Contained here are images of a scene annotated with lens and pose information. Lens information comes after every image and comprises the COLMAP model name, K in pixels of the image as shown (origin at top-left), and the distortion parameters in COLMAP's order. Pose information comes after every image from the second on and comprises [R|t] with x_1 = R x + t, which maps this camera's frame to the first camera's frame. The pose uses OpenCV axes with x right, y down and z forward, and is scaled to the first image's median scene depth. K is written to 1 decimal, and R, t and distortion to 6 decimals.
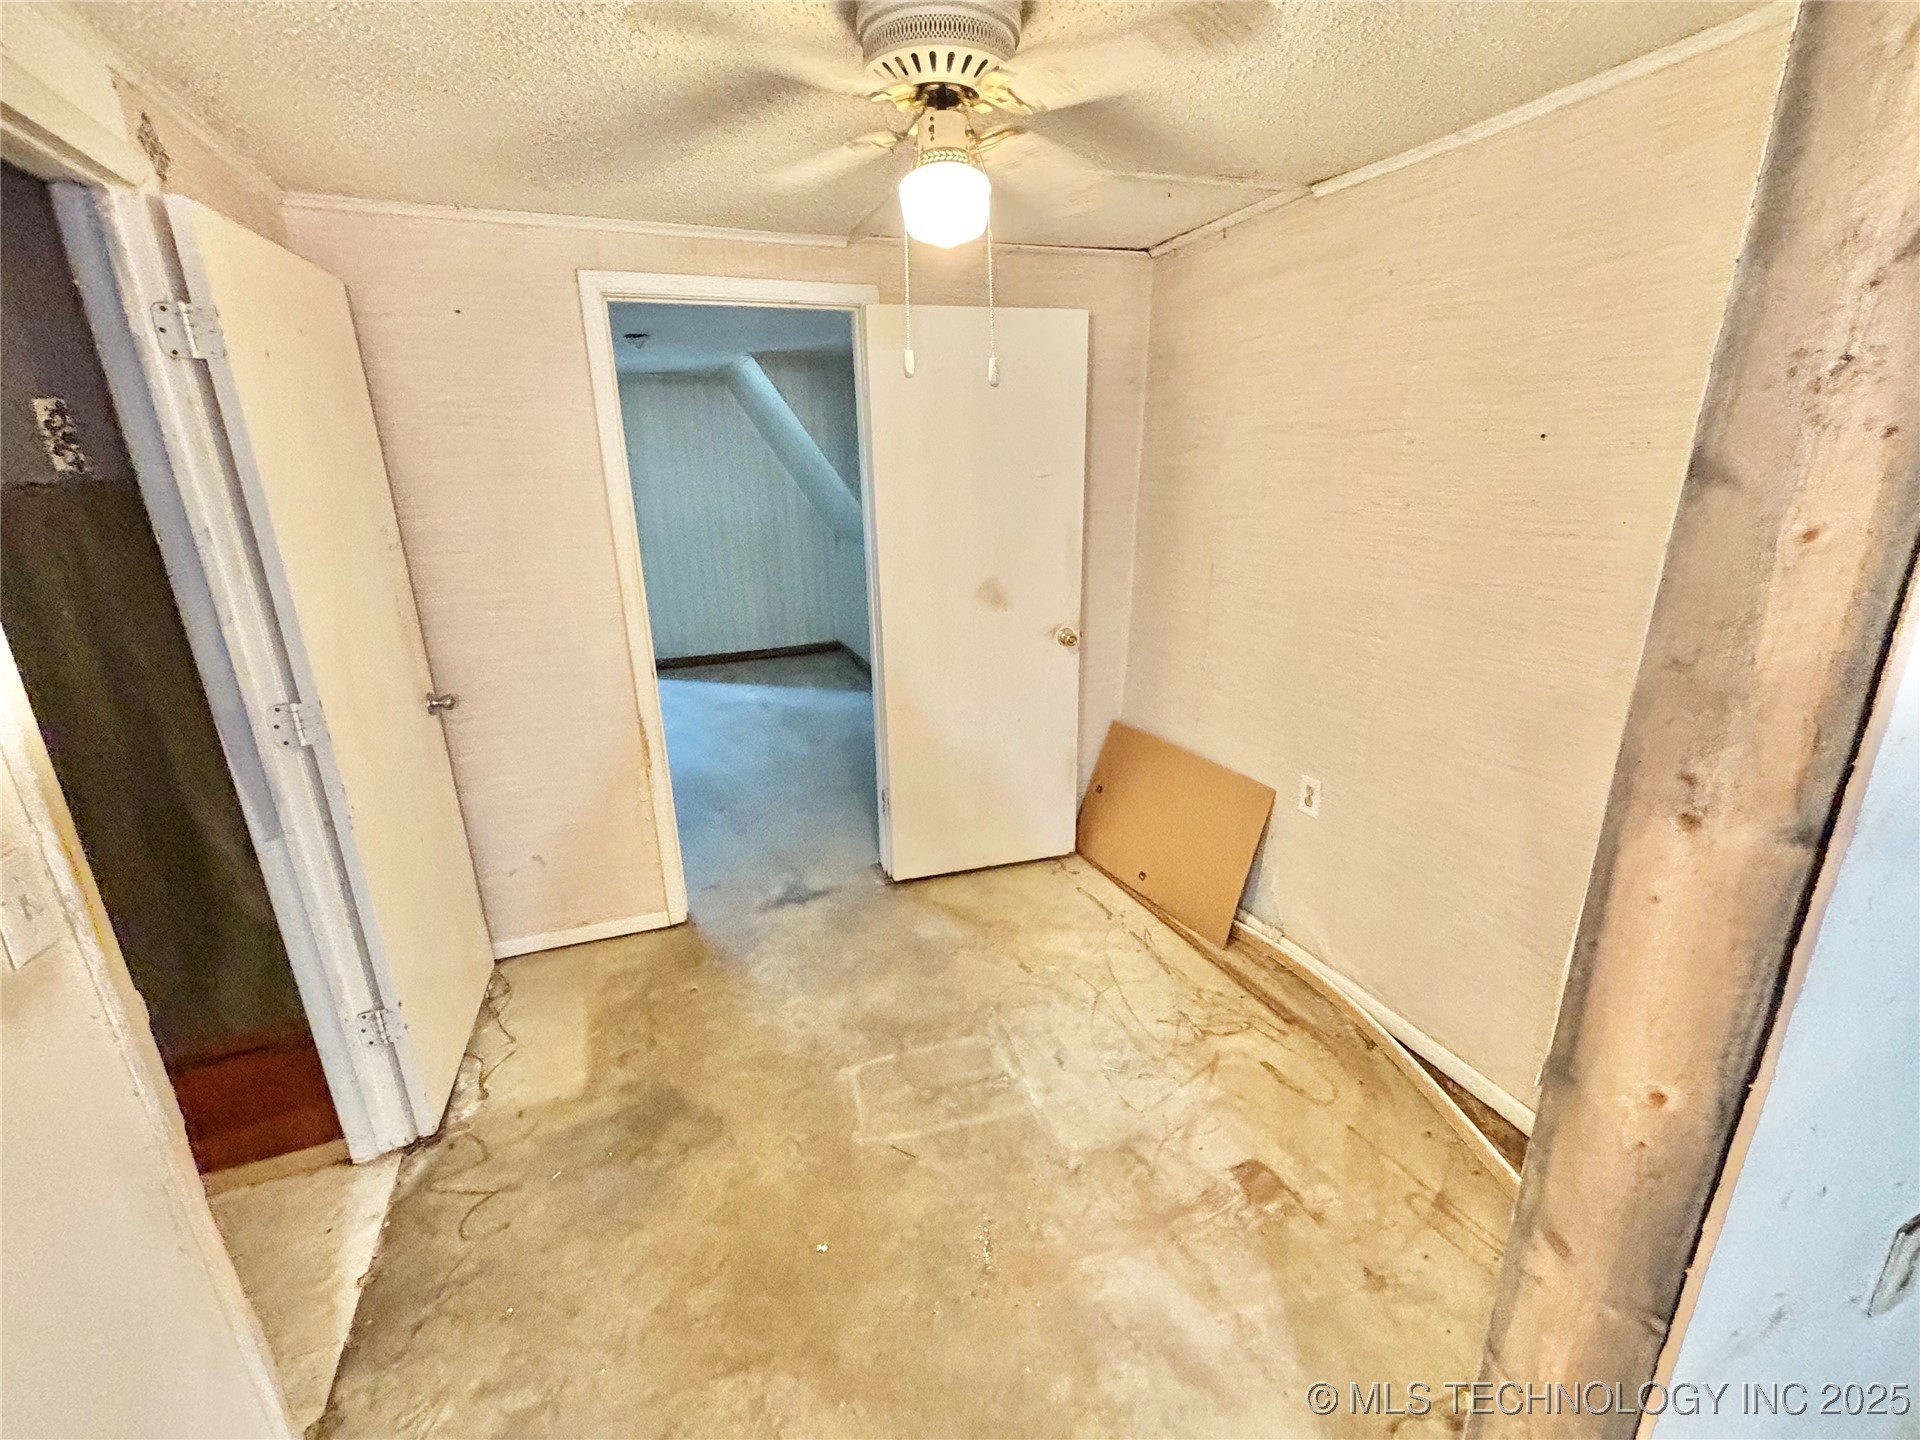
lens RADIAL K [[833.0, 0, 956.7], [0, 833.0, 717.3], [0, 0, 1]] dist [0.000071, -0.000356]
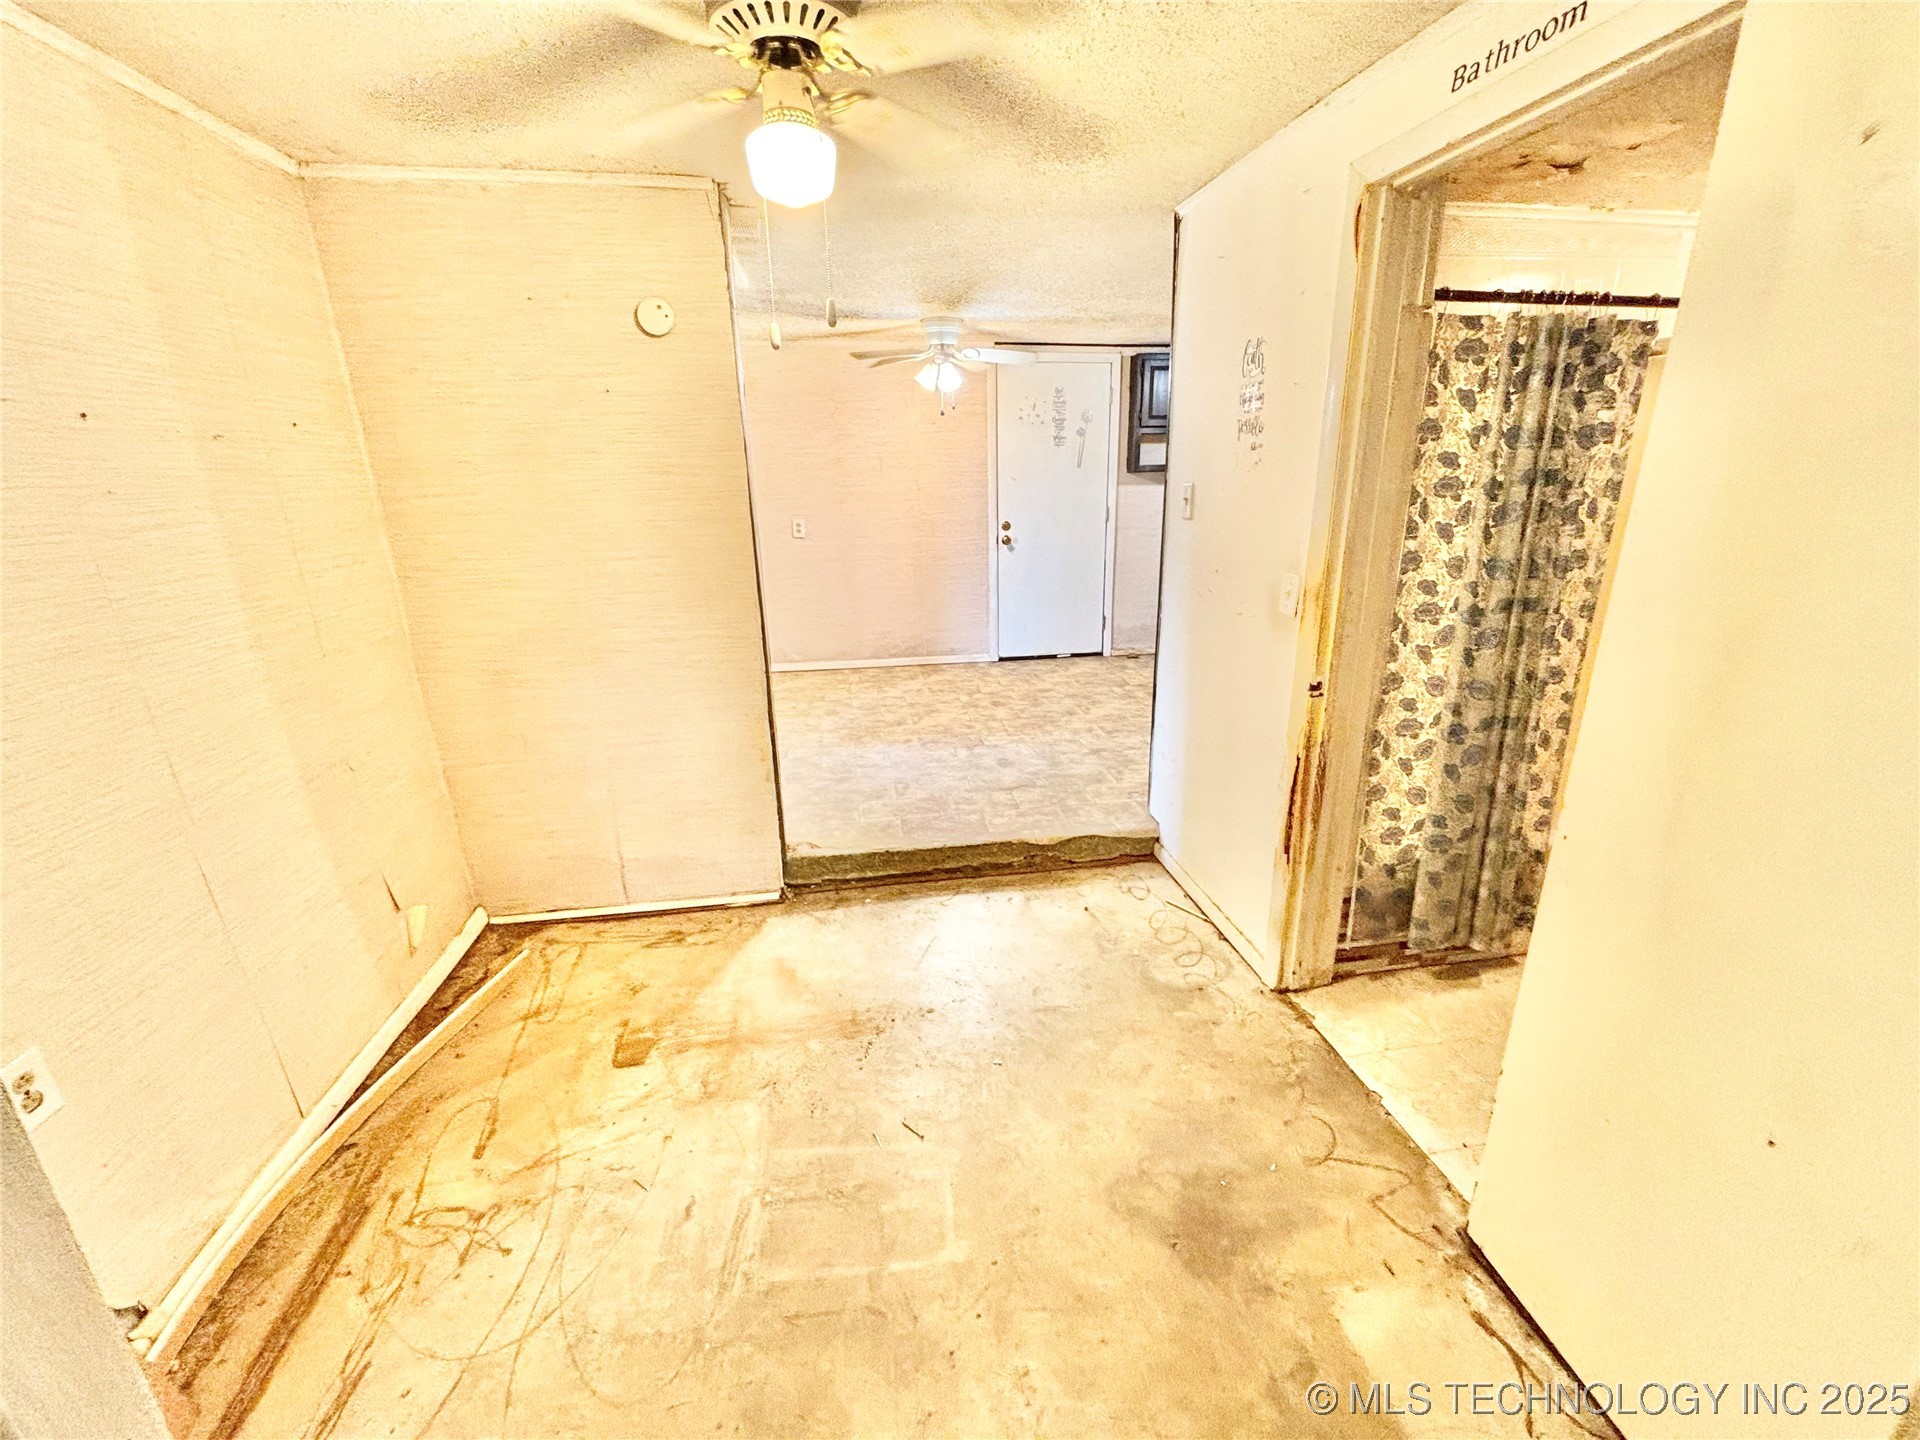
lens RADIAL K [[778.9, 0, 960.3], [0, 778.9, 718.5], [0, 0, 1]] dist [0.004594, -0.000386]
pose [[-0.975335, -0.029402, 0.218761, -0.271917], [0.103609, 0.814136, 0.571357, -0.352003], [-0.194900, 0.579930, -0.791009, 1.280152]]
